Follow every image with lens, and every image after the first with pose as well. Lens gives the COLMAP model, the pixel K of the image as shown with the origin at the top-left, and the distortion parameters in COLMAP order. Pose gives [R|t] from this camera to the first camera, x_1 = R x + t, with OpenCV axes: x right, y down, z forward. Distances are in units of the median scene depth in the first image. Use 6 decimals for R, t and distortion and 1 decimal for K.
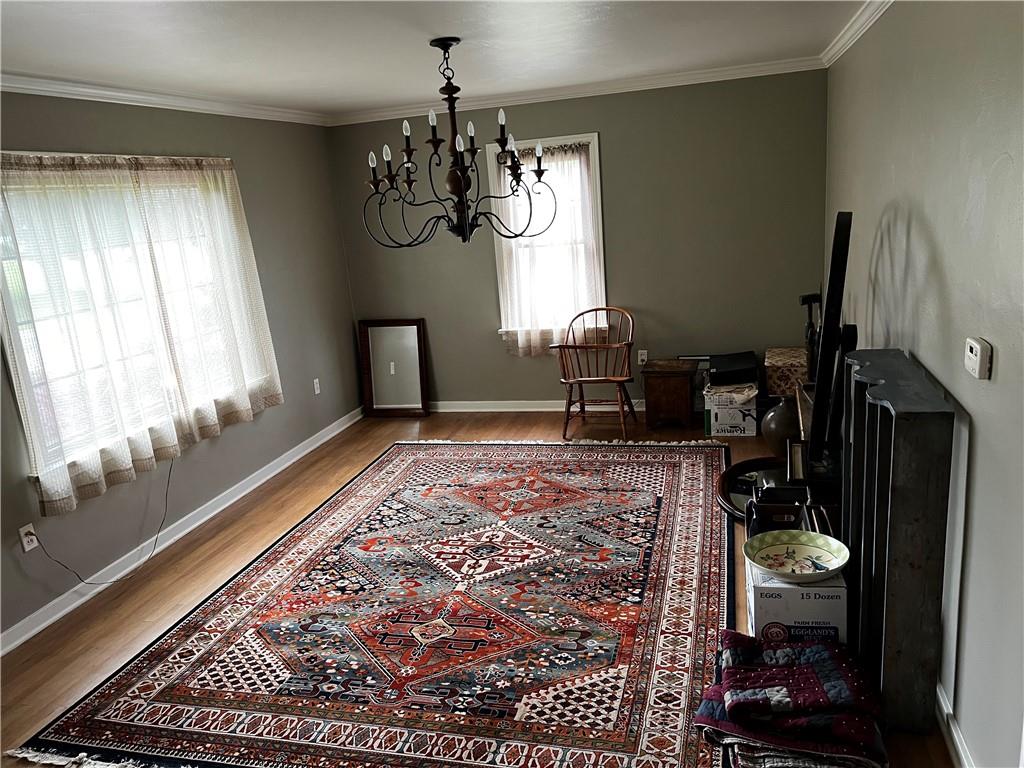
lens RADIAL K [[770.1, 0, 512.1], [0, 770.1, 384.6], [0, 0, 1]] dist [0.045098, -0.049642]
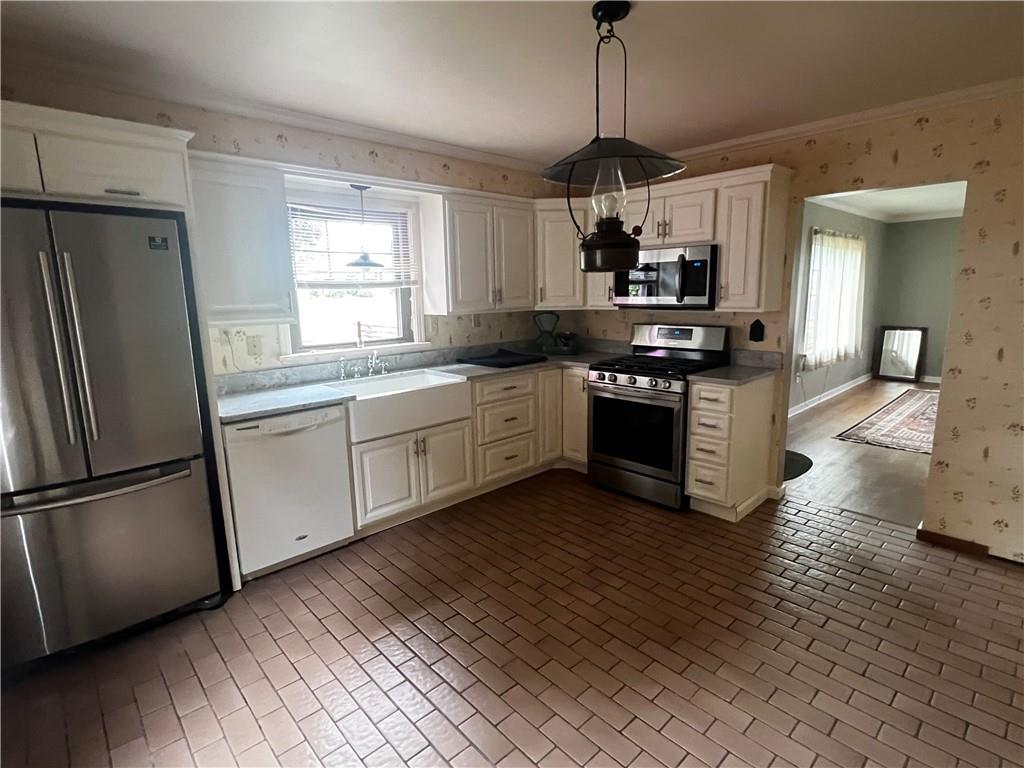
lens RADIAL K [[518.3, 0, 511.8], [0, 518.3, 383.3], [0, 0, 1]] dist [-0.001340, 0.001020]
pose [[0.849684, 0.152127, -0.504872, -0.436625], [-0.173656, 0.984796, 0.004479, 0.290201], [0.497877, 0.083868, 0.863183, -0.732373]]
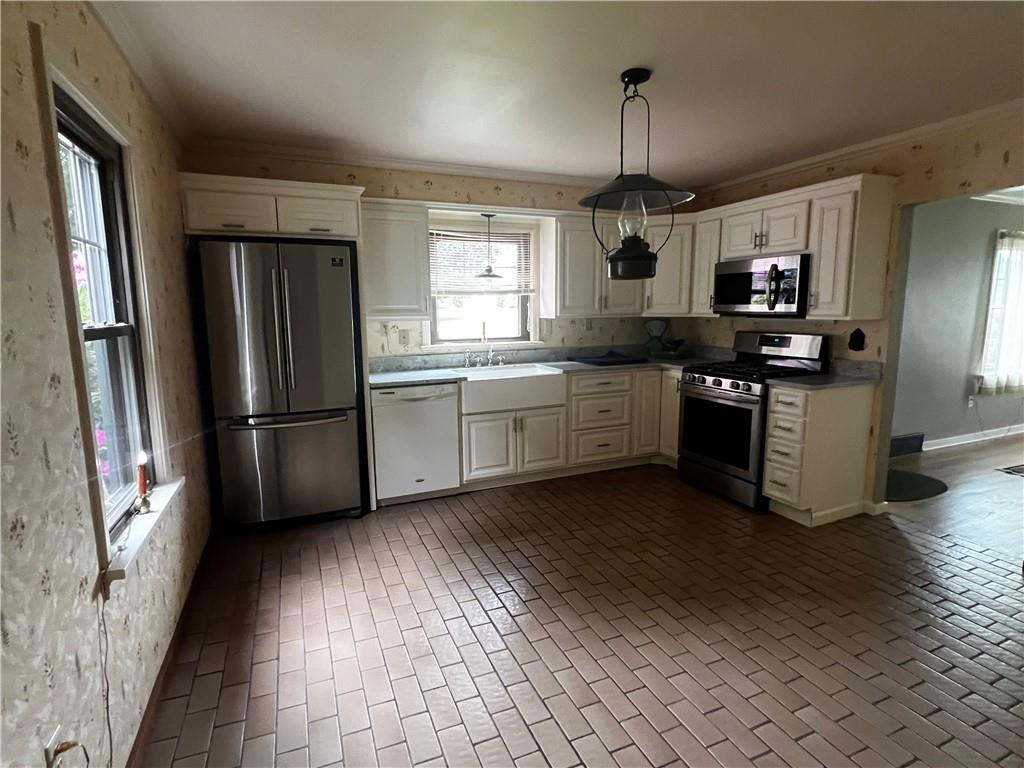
lens RADIAL K [[518.3, 0, 511.3], [0, 518.3, 382.5], [0, 0, 1]] dist [-0.001340, 0.001020]
pose [[0.621338, 0.184613, -0.761484, -0.248641], [-0.229695, 0.972066, 0.048245, 0.293799], [0.749119, 0.144932, 0.646386, -0.753170]]
